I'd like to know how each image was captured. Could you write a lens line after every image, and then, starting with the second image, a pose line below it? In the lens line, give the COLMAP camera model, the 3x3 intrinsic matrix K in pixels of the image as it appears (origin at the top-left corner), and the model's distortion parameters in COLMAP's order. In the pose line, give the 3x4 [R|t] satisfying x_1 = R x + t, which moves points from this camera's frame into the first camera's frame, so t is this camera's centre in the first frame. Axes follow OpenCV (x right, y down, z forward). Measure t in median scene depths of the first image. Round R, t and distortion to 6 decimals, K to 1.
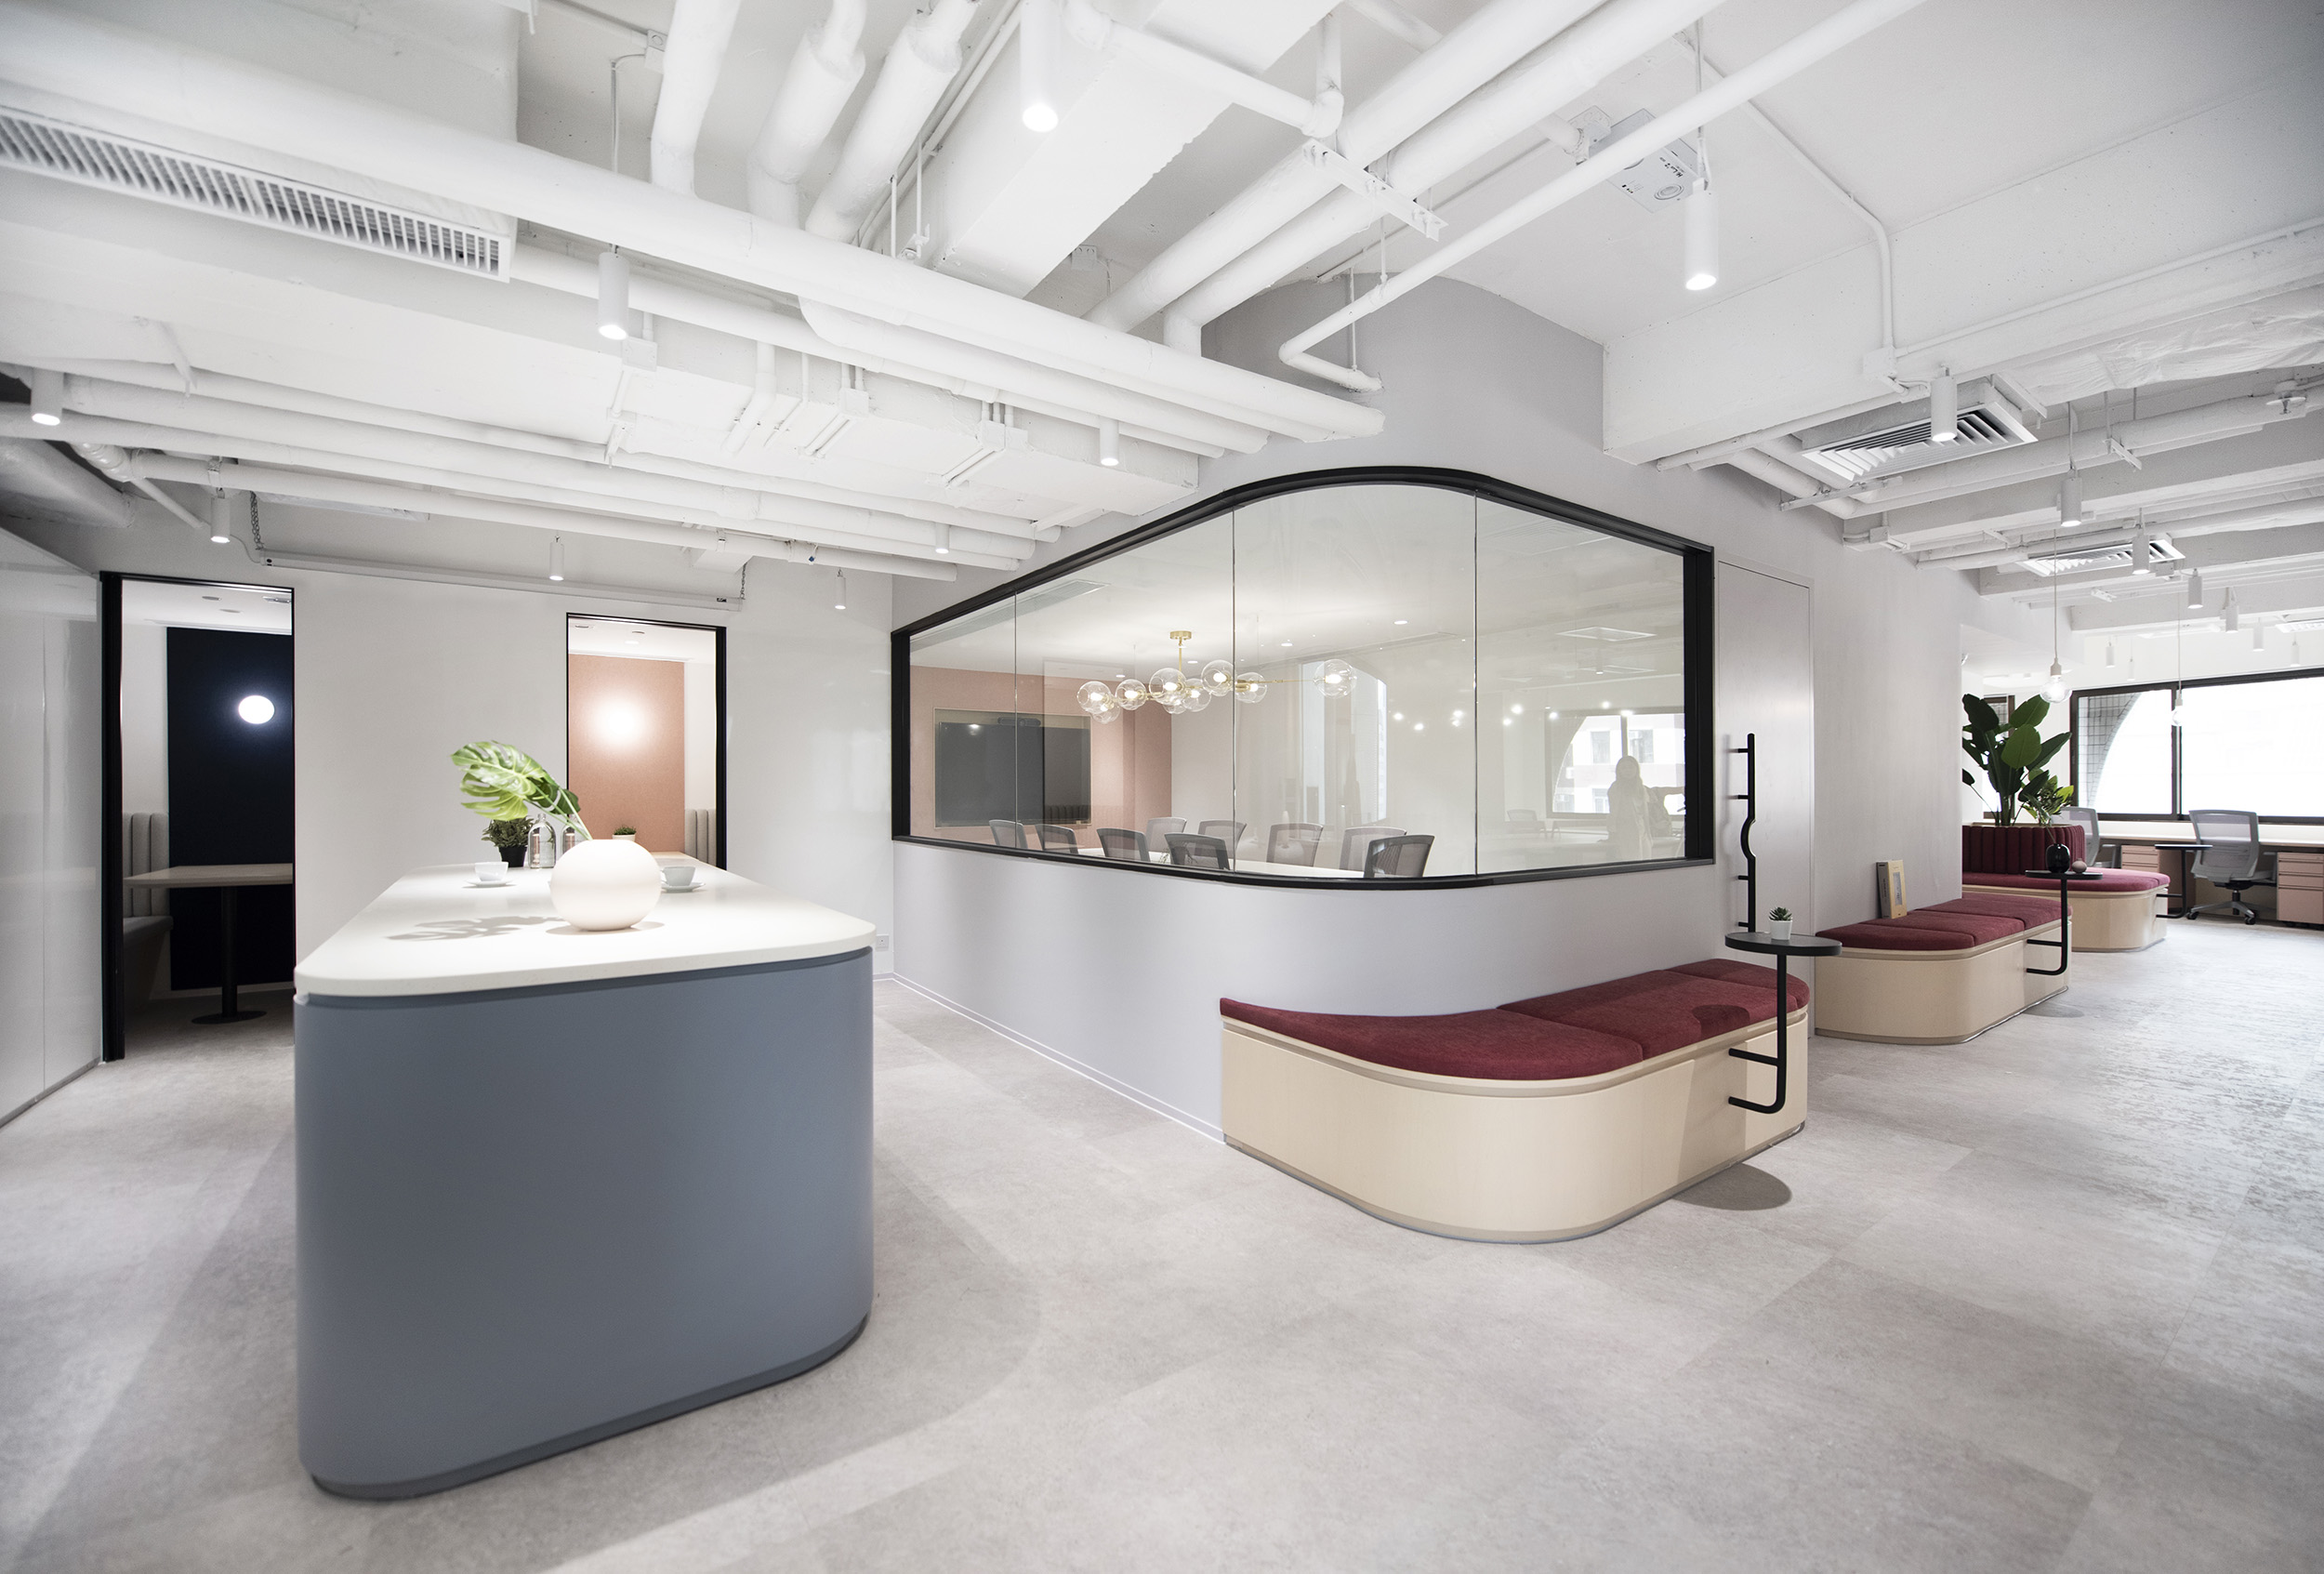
lens RADIAL K [[916.5, 0, 1219.6], [0, 916.5, 789.6], [0, 0, 1]] dist [-0.019390, -0.000418]
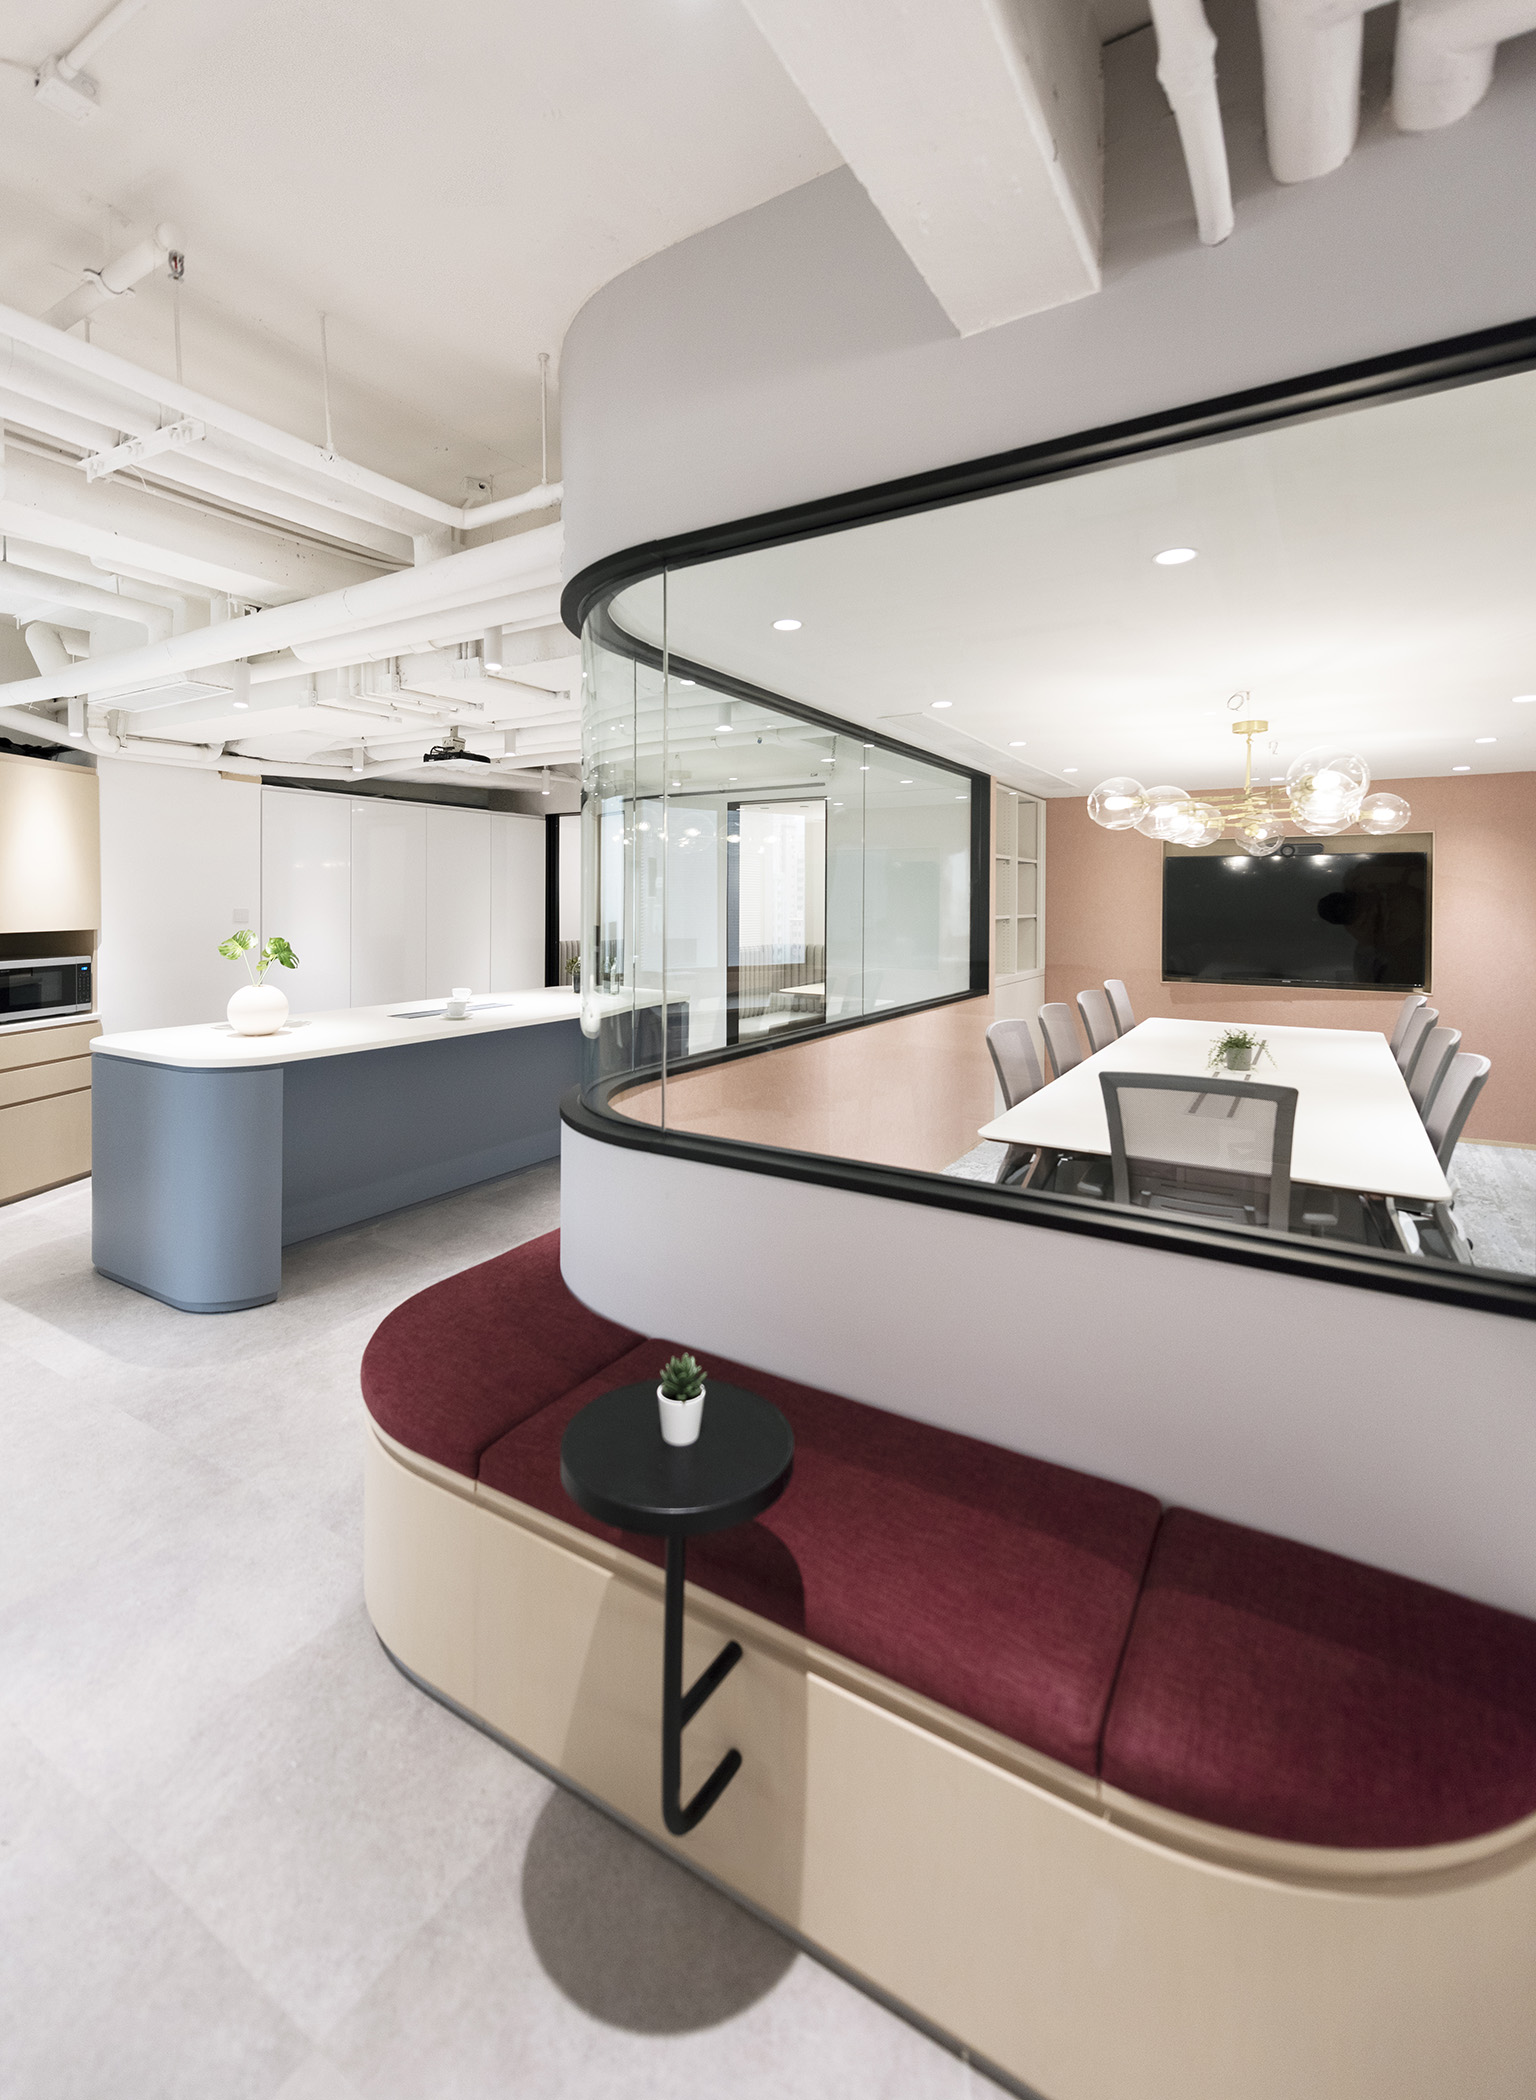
lens RADIAL K [[955.9, 0, 724.3], [0, 955.9, 901.5], [0, 0, 1]] dist [0.004068, -0.001275]
pose [[0.366661, 0.004831, -0.930342, 1.348121], [-0.007403, 0.999970, 0.002275, -0.110556], [0.930325, 0.006054, 0.366686, 1.102558]]
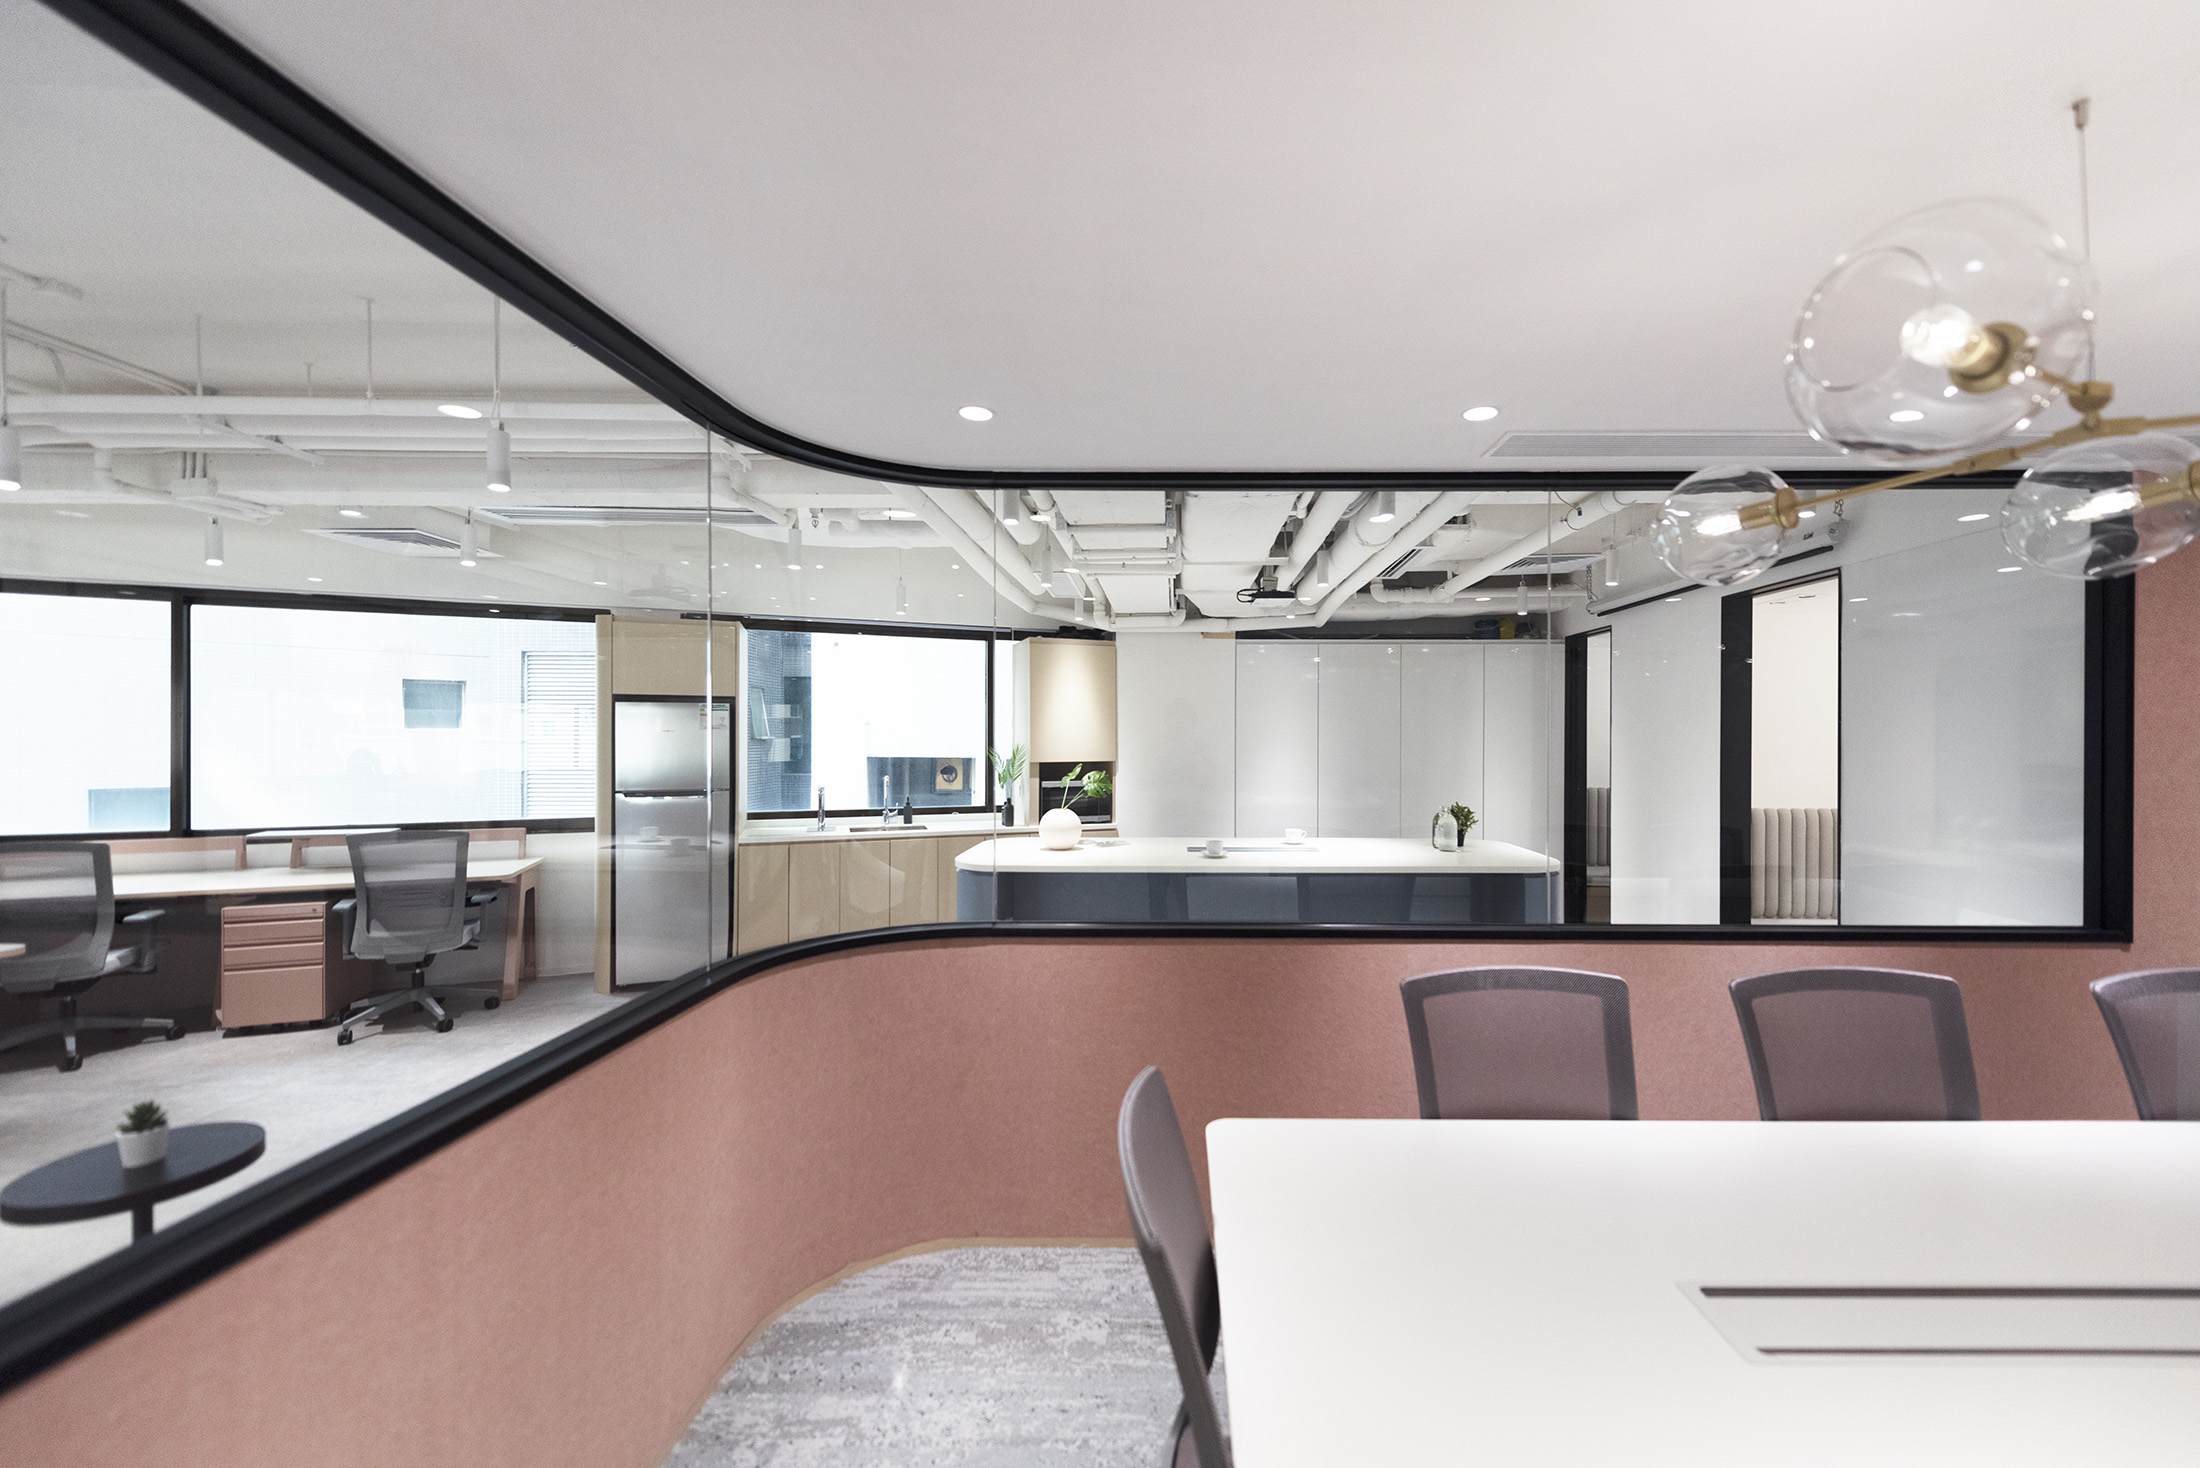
lens RADIAL K [[867.6, 0, 1251.0], [0, 867.6, 731.1], [0, 0, 1]] dist [-0.019390, -0.000418]
pose [[-0.569561, 0.004359, -0.821938, 0.717828], [0.003268, 0.999990, 0.003039, -0.129648], [0.821943, -0.000955, -0.569569, 2.454961]]
